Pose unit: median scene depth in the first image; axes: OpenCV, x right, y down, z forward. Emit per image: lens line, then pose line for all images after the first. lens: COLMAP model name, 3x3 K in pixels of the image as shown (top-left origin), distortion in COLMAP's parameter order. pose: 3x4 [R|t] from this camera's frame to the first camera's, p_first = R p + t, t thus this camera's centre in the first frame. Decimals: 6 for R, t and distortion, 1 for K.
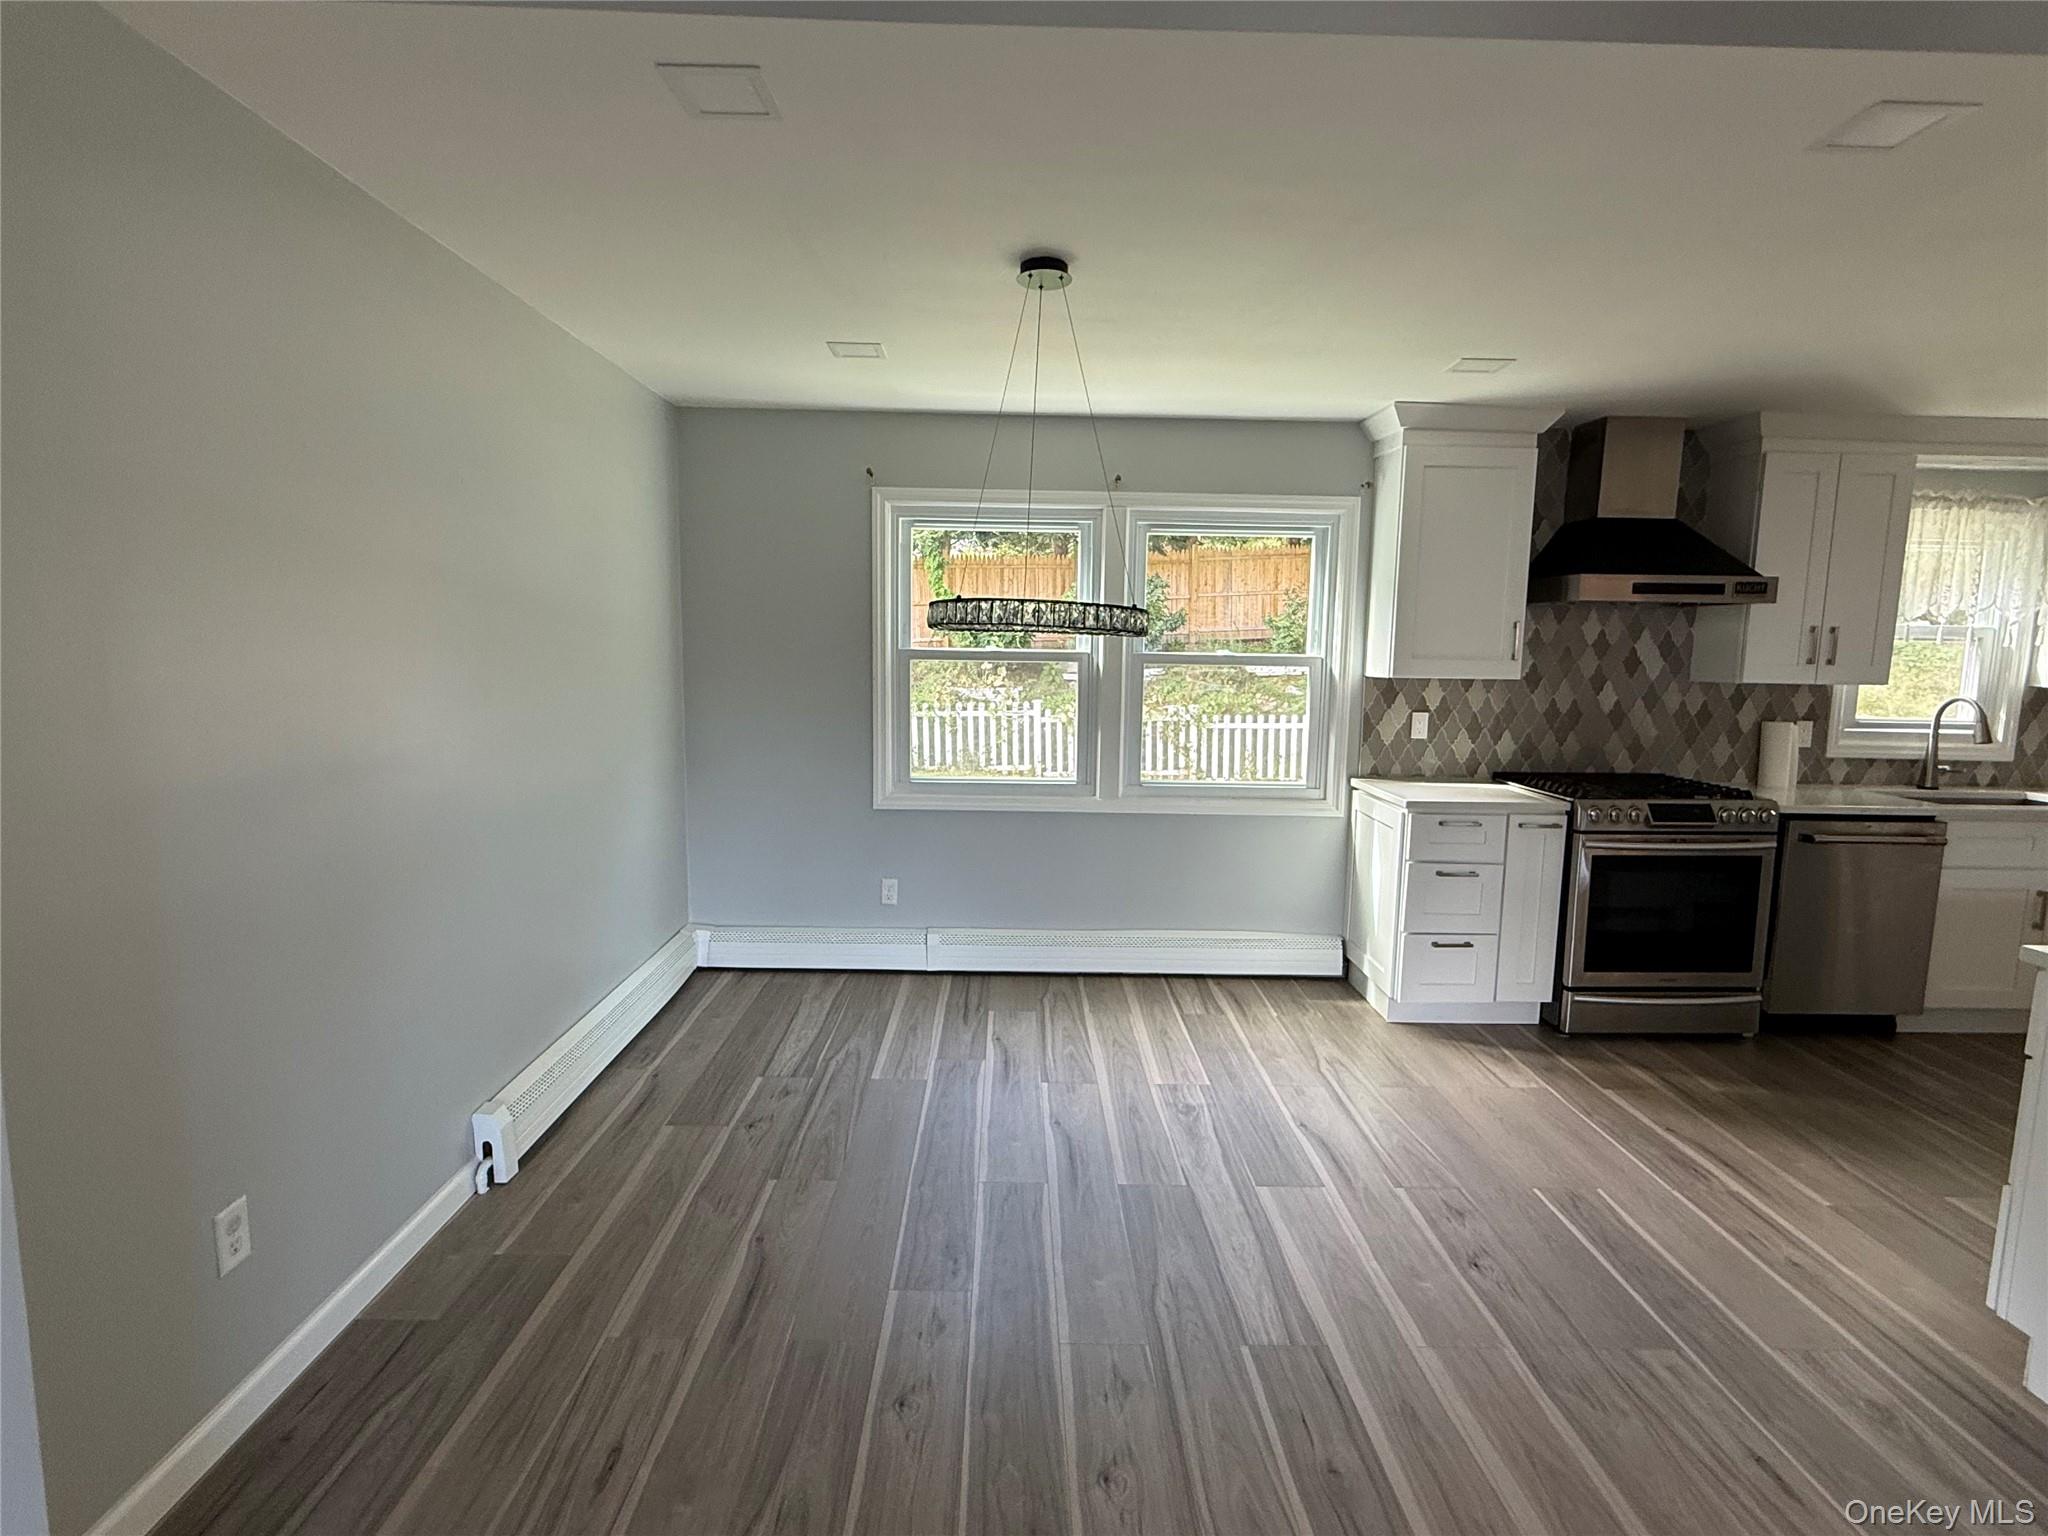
lens RADIAL K [[1017.0, 0, 1028.3], [0, 1017.0, 764.4], [0, 0, 1]] dist [0.000427, 0.001616]
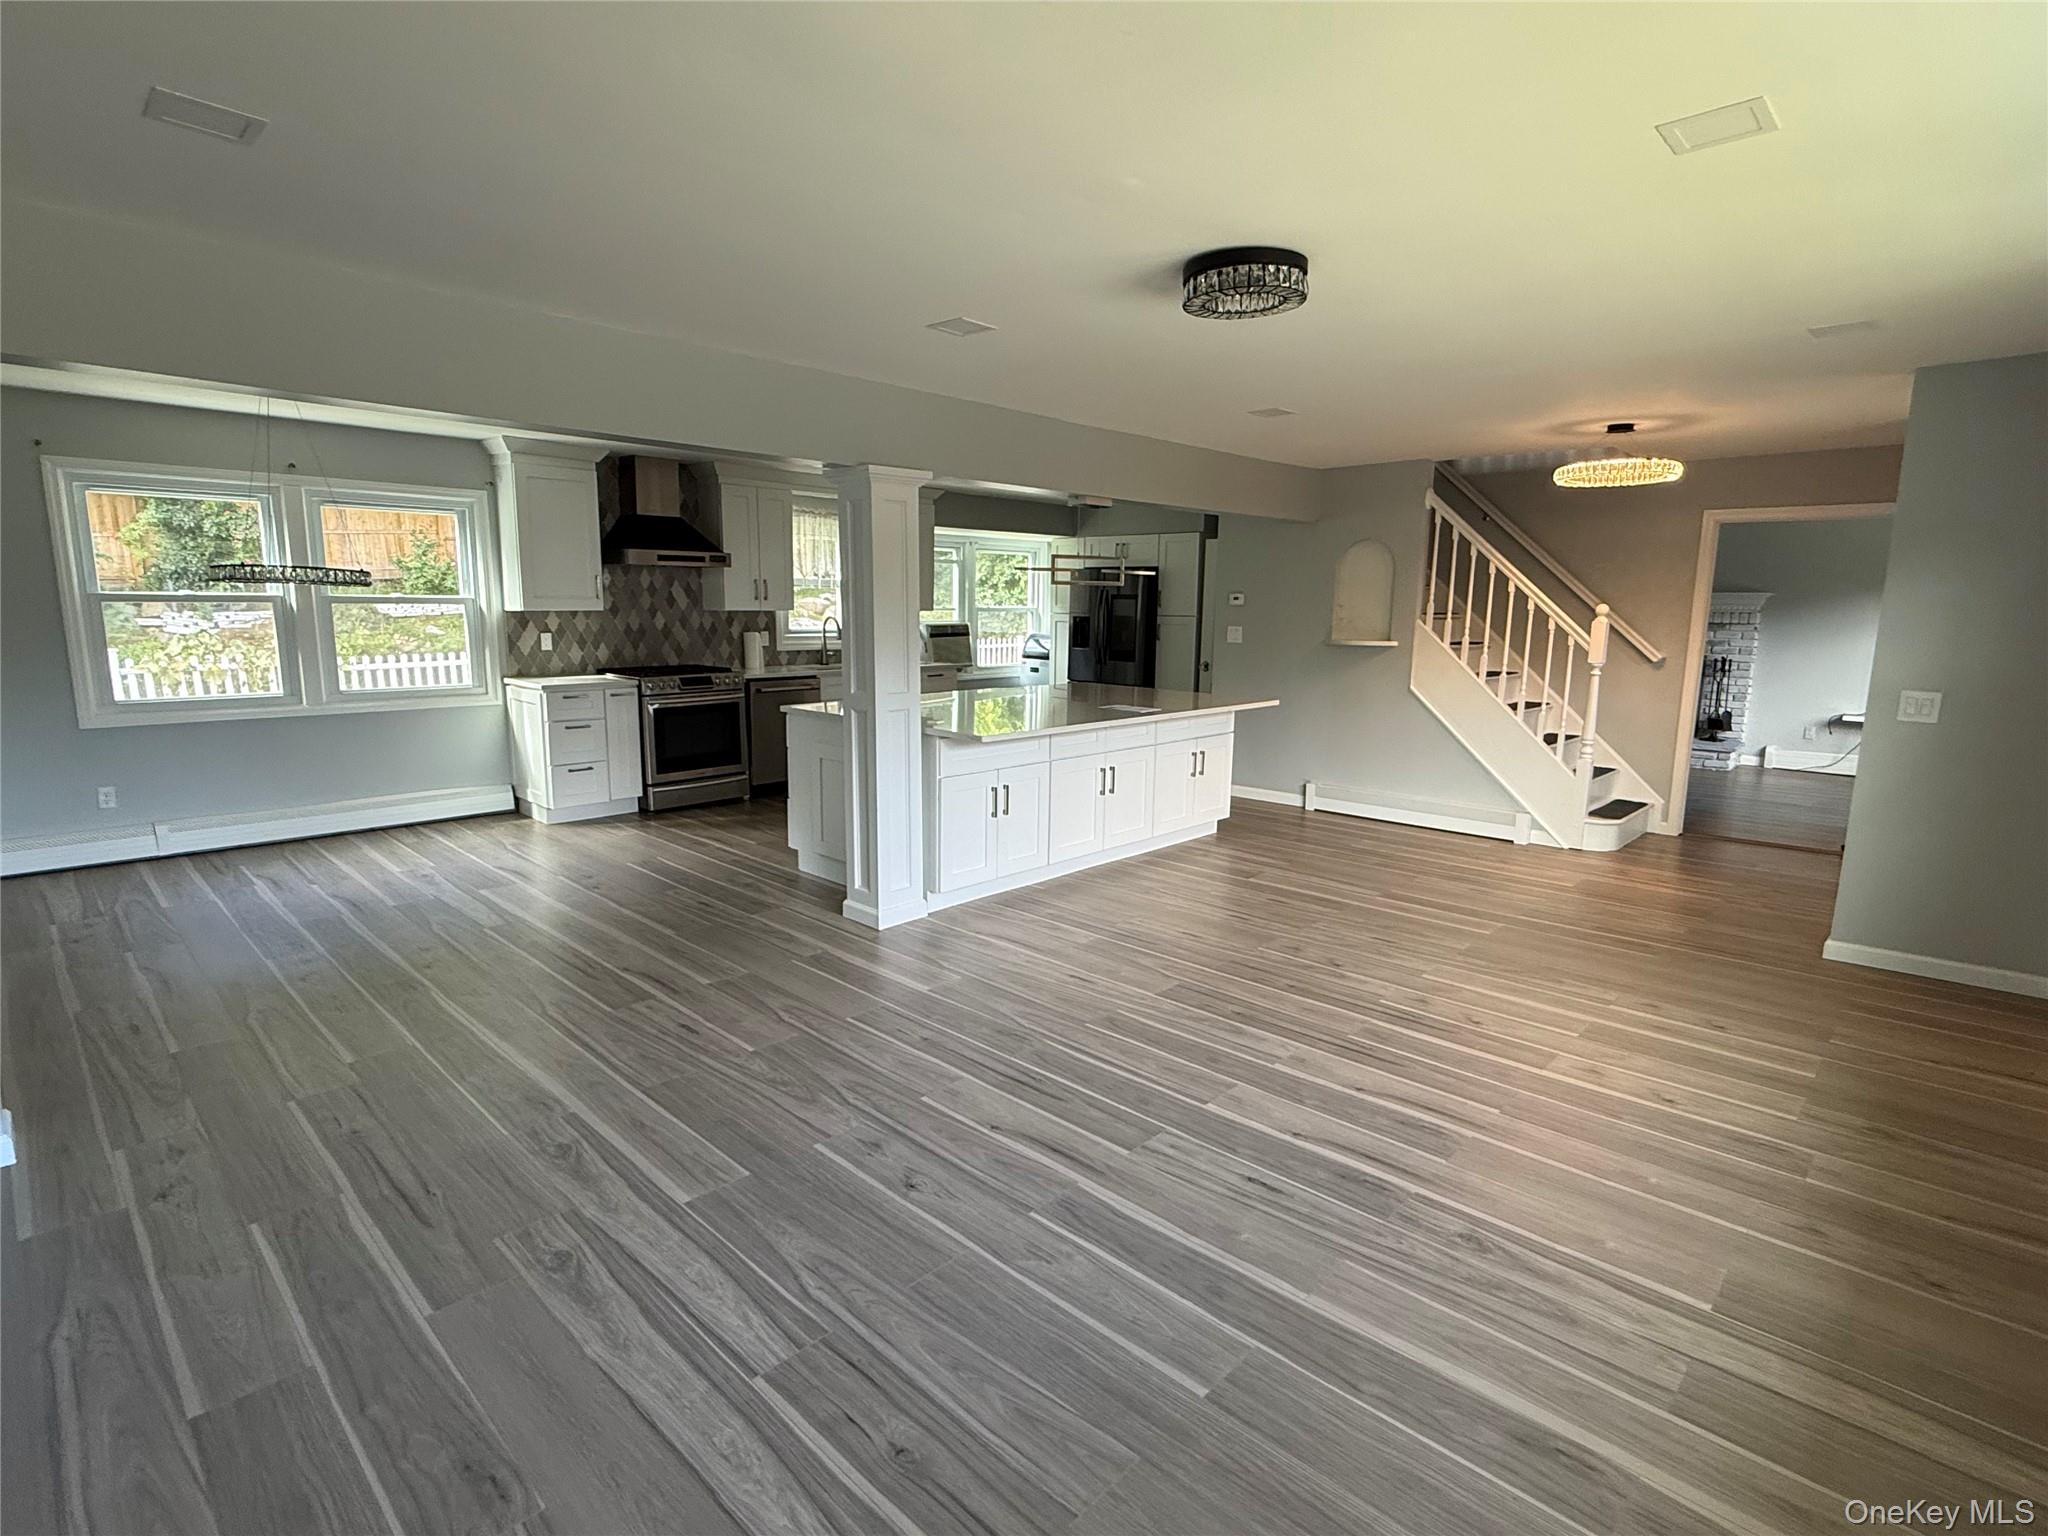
lens RADIAL K [[1017.0, 0, 1026.5], [0, 1017.0, 772.2], [0, 0, 1]] dist [0.000427, 0.001616]
pose [[0.706191, -0.126746, 0.696584, -0.211596], [0.080447, 0.991839, 0.098913, 0.066924], [-0.703436, -0.013813, 0.710624, -0.643341]]
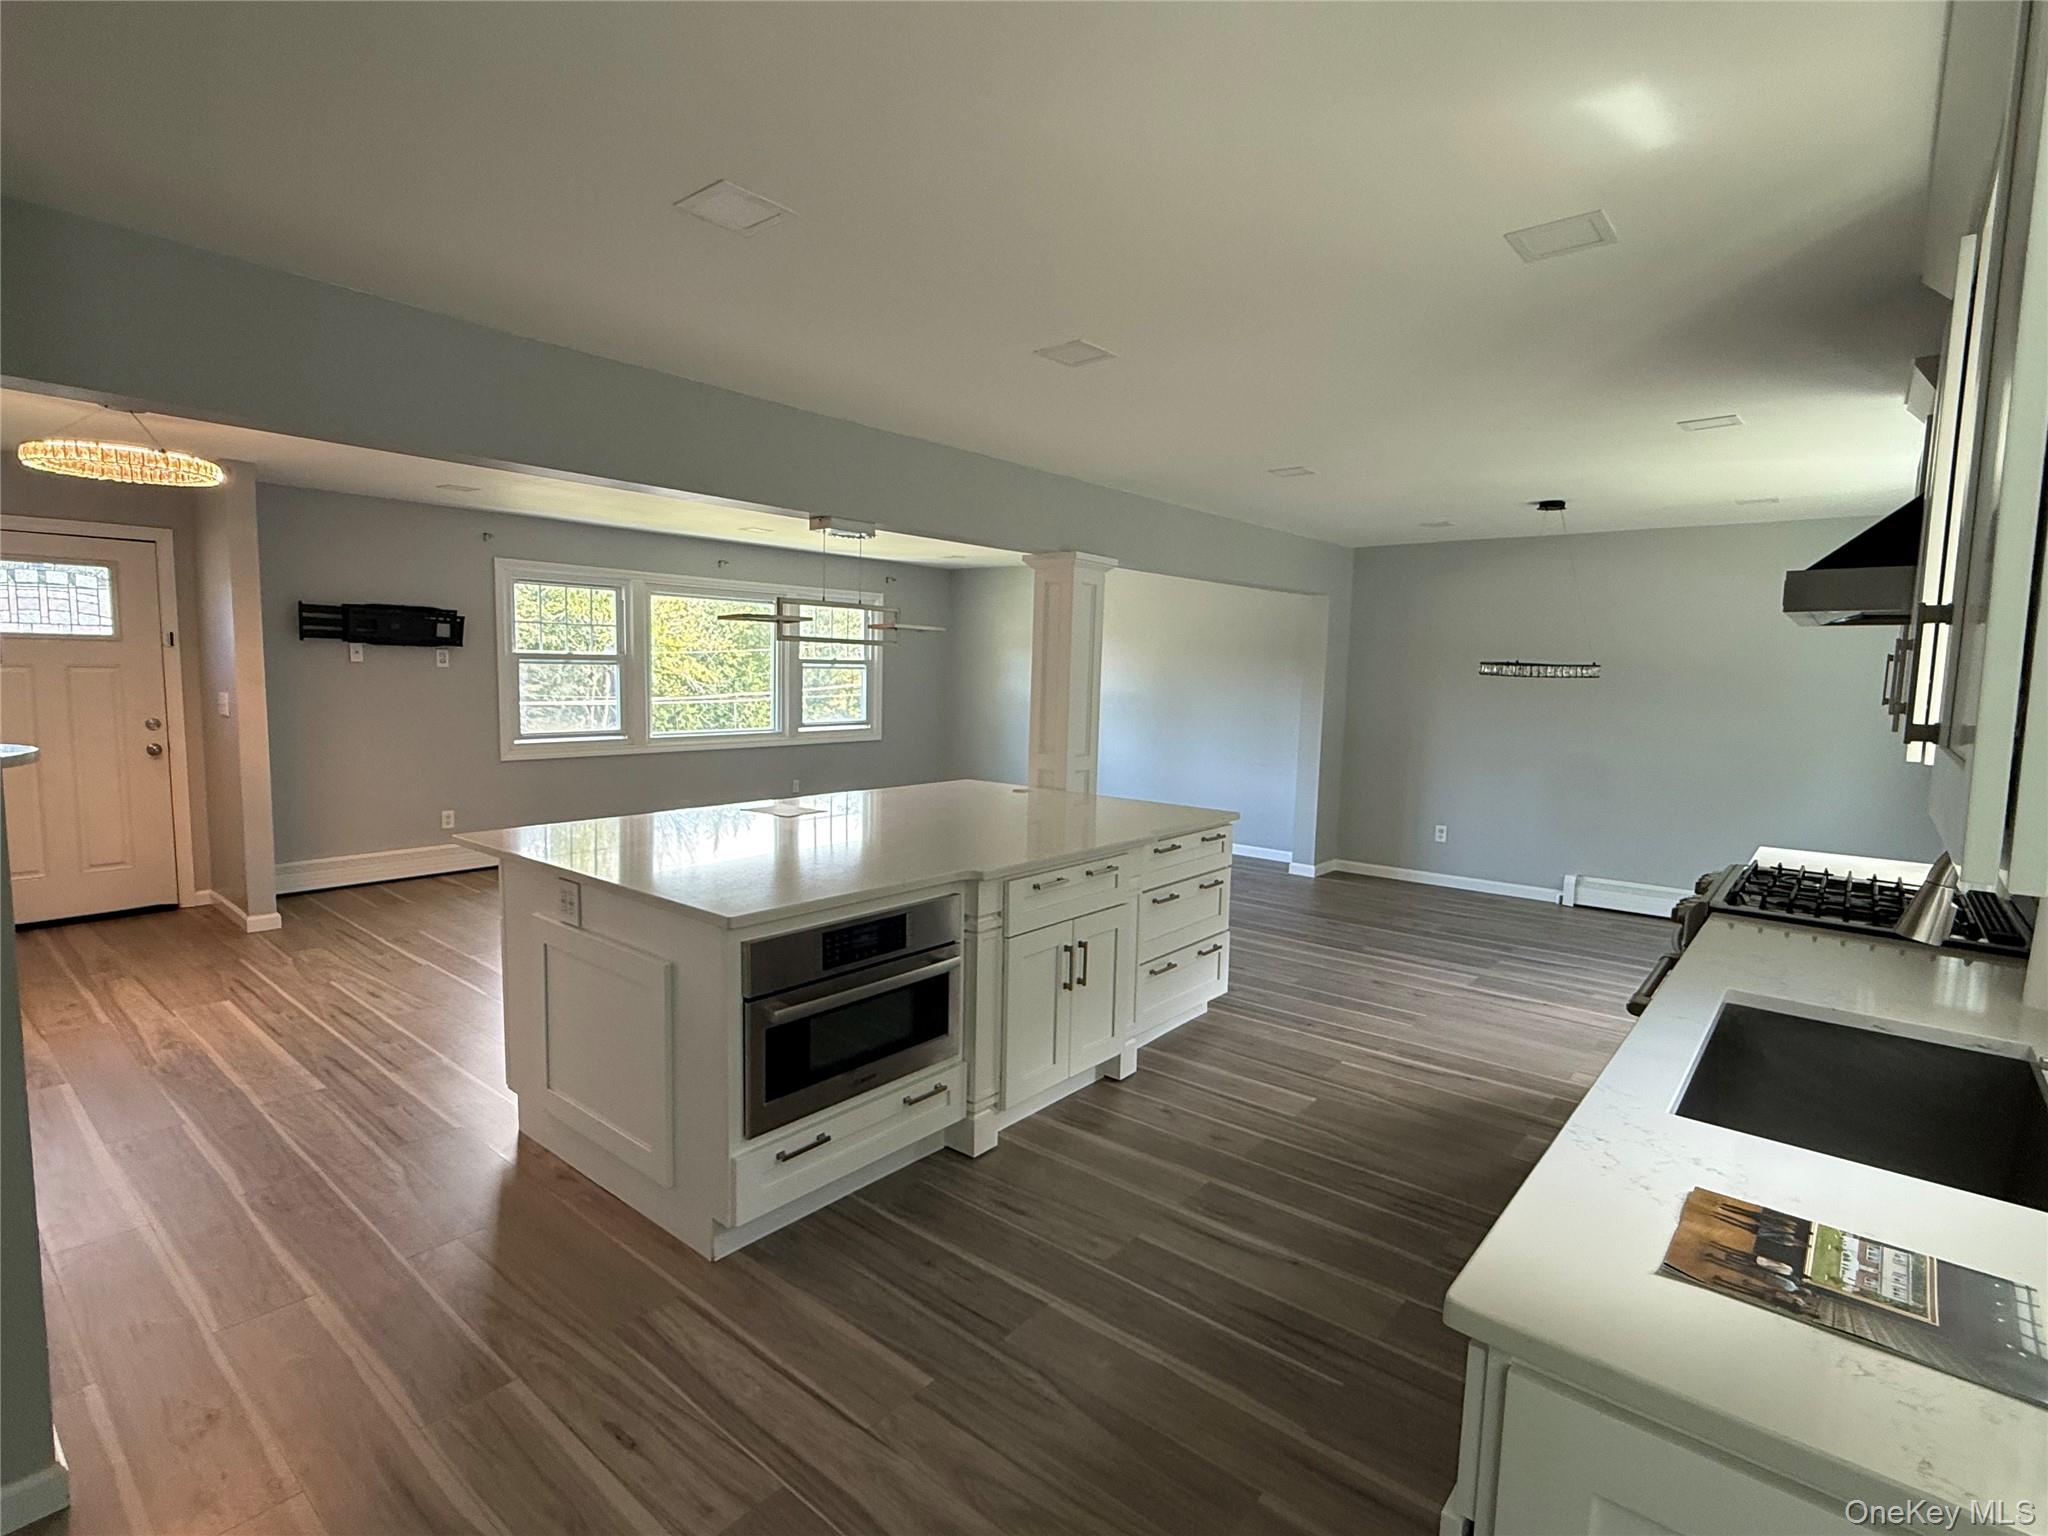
lens RADIAL K [[1017.0, 0, 1012.7], [0, 1017.0, 757.5], [0, 0, 1]] dist [0.000427, 0.001616]
pose [[-0.656565, 0.034266, -0.753491, 1.364151], [-0.125058, 0.980196, 0.153548, -0.088850], [0.743830, 0.195044, -0.639277, 0.947119]]
